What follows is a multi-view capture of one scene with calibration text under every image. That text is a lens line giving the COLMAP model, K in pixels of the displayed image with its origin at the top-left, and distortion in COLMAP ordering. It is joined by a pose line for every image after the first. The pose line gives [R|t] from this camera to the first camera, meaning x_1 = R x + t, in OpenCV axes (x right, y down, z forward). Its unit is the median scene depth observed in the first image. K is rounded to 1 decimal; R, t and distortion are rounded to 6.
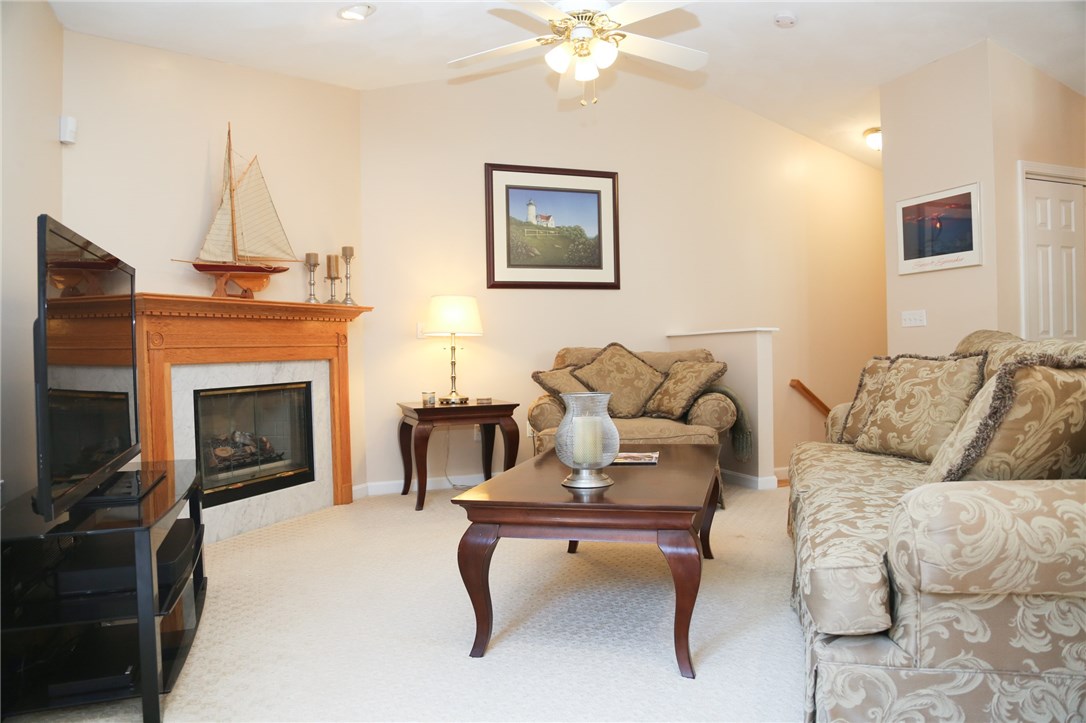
lens RADIAL K [[735.6, 0, 547.9], [0, 735.6, 358.7], [0, 0, 1]] dist [-0.096372, 0.027416]
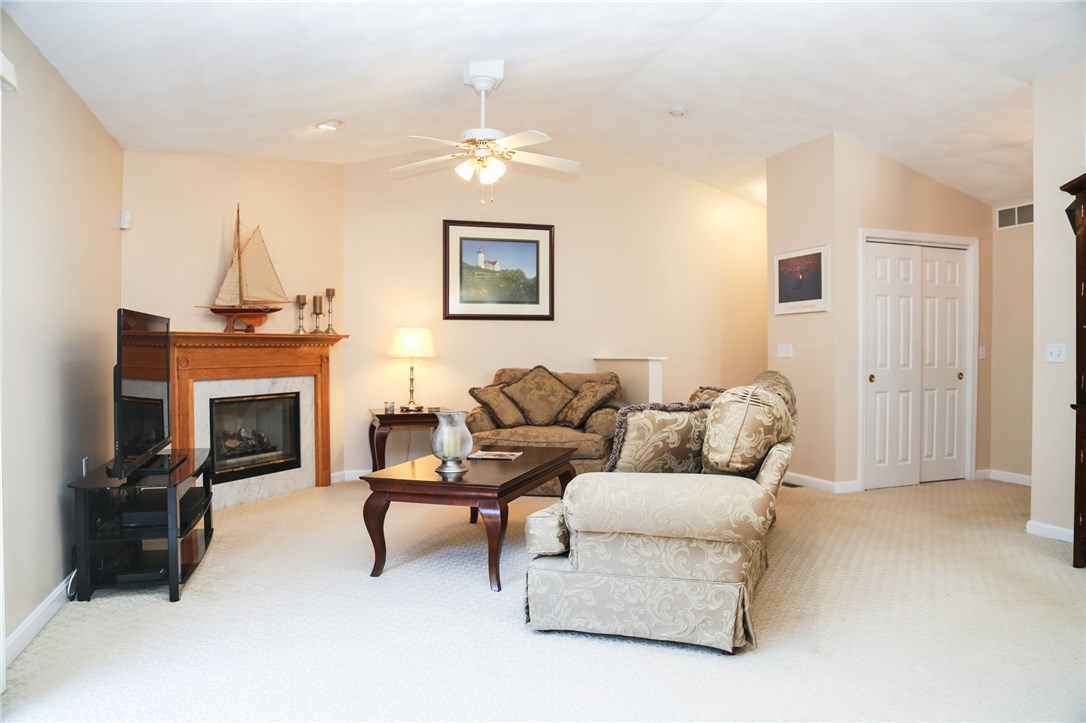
lens RADIAL K [[735.6, 0, 542.4], [0, 735.6, 360.2], [0, 0, 1]] dist [-0.096372, 0.027416]
pose [[0.998950, 0.021459, -0.040484, 0.180088], [-0.021392, 0.999769, 0.002088, -0.041648], [0.040520, -0.001219, 0.999178, -0.322098]]
